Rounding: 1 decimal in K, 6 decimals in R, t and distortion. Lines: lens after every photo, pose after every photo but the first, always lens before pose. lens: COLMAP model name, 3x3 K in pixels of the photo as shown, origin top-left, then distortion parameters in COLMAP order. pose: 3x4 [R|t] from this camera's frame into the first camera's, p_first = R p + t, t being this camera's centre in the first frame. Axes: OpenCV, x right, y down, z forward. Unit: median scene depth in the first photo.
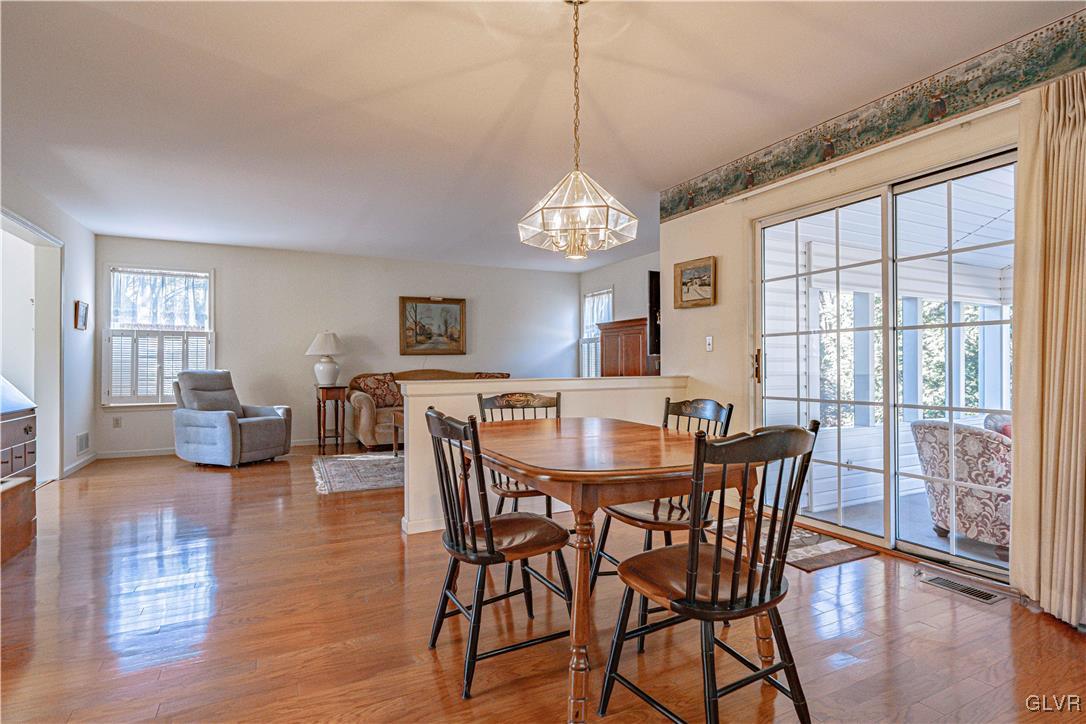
lens RADIAL K [[564.9, 0, 565.0], [0, 564.9, 360.6], [0, 0, 1]] dist [-0.002379, -0.000461]
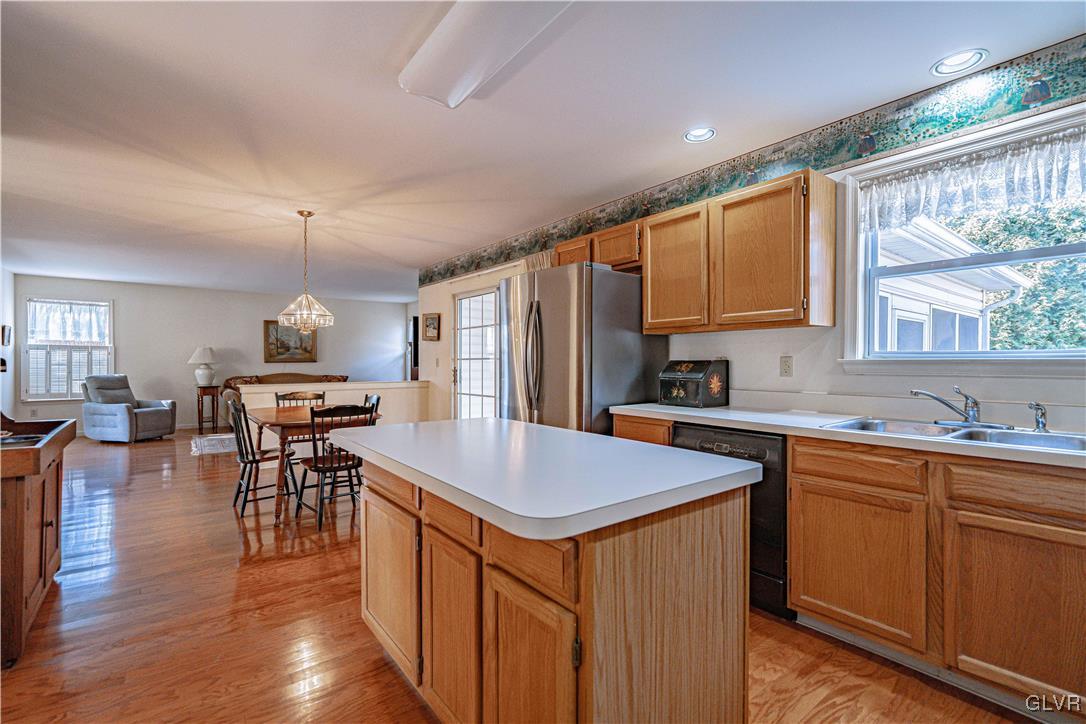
lens RADIAL K [[495.9, 0, 538.9], [0, 495.9, 368.2], [0, 0, 1]] dist [-0.005596, 0.001910]
pose [[0.986167, 0.004094, 0.165707, 0.225911], [-0.007054, 0.999826, 0.017275, -0.029372], [-0.165608, -0.018205, 0.986024, -0.405379]]
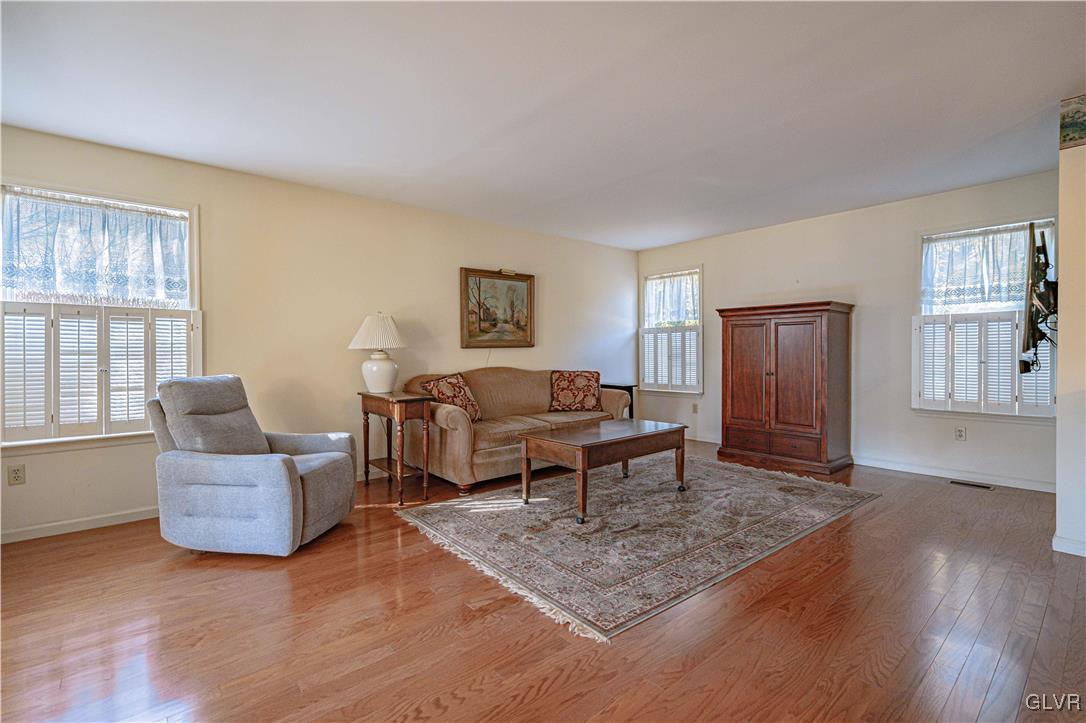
lens RADIAL K [[495.9, 0, 540.6], [0, 495.9, 358.6], [0, 0, 1]] dist [-0.005596, 0.001910]
pose [[0.975859, -0.005016, 0.218343, -0.447455], [0.000873, 0.999818, 0.019065, -0.011196], [-0.218399, -0.018414, 0.975686, 0.474971]]
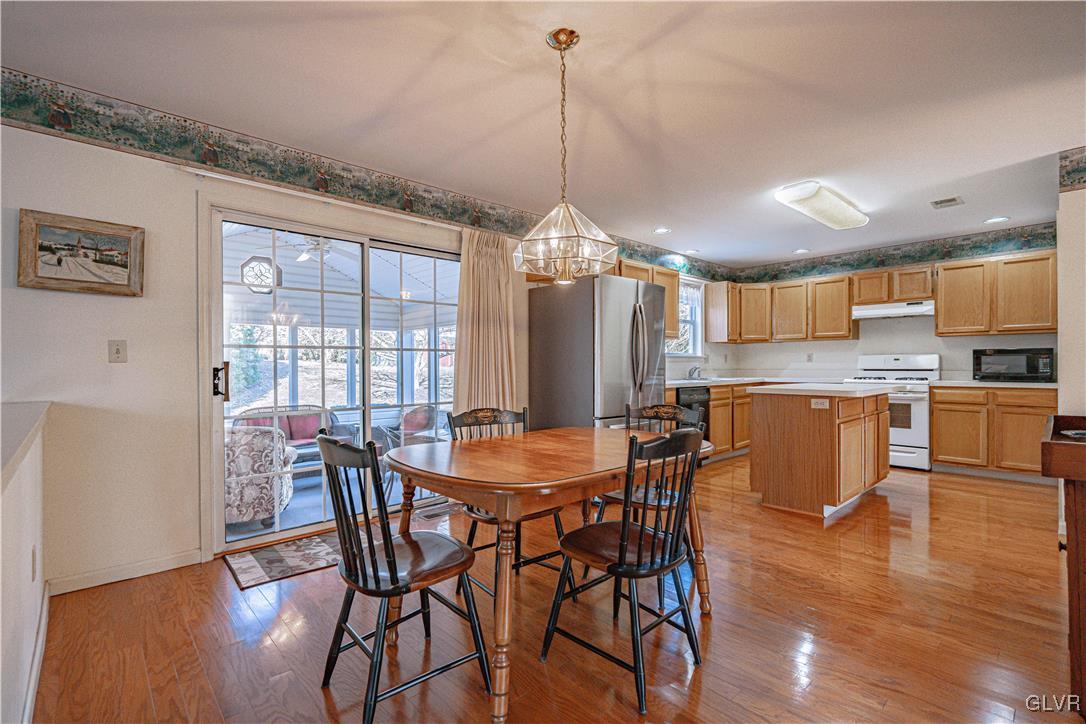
lens RADIAL K [[495.9, 0, 542.8], [0, 495.9, 365.5], [0, 0, 1]] dist [-0.005596, 0.001910]
pose [[-0.265522, 0.005356, 0.964090, -0.329912], [0.001715, 0.999986, -0.005083, -0.006349], [-0.964103, 0.000304, -0.265527, 0.481742]]
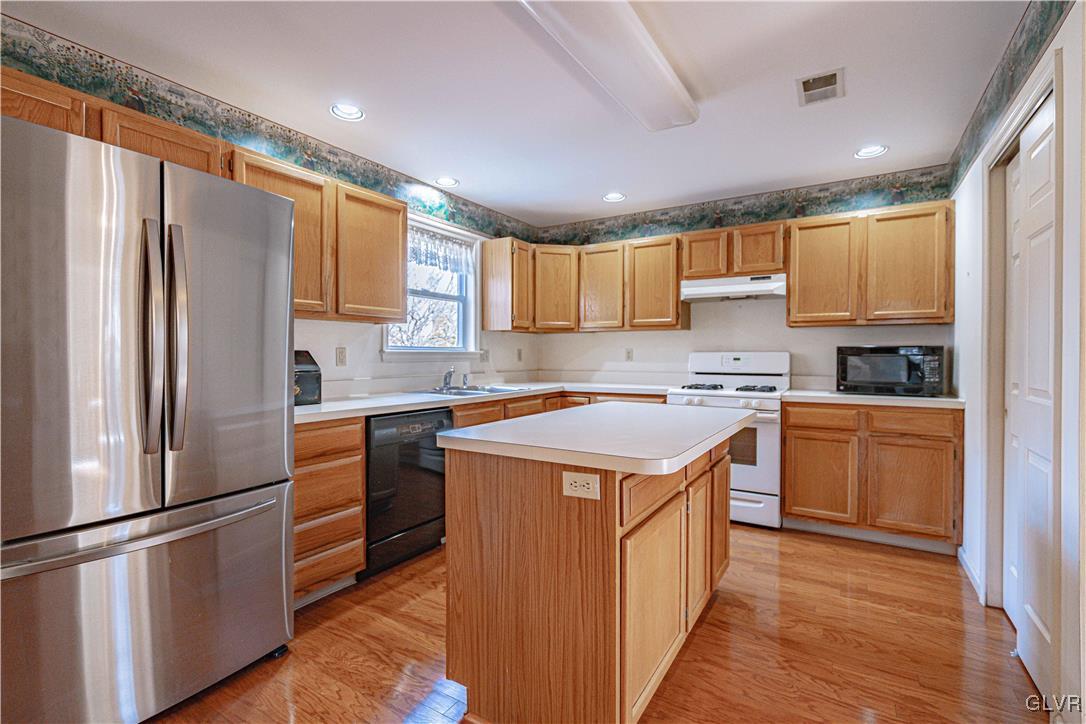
lens RADIAL K [[495.9, 0, 545.8], [0, 495.9, 358.4], [0, 0, 1]] dist [-0.005596, 0.001910]
pose [[-0.510844, -0.001801, 0.859671, -0.024379], [-0.001163, 0.999998, 0.001404, -0.023857], [-0.859672, -0.000282, -0.510846, 0.121592]]
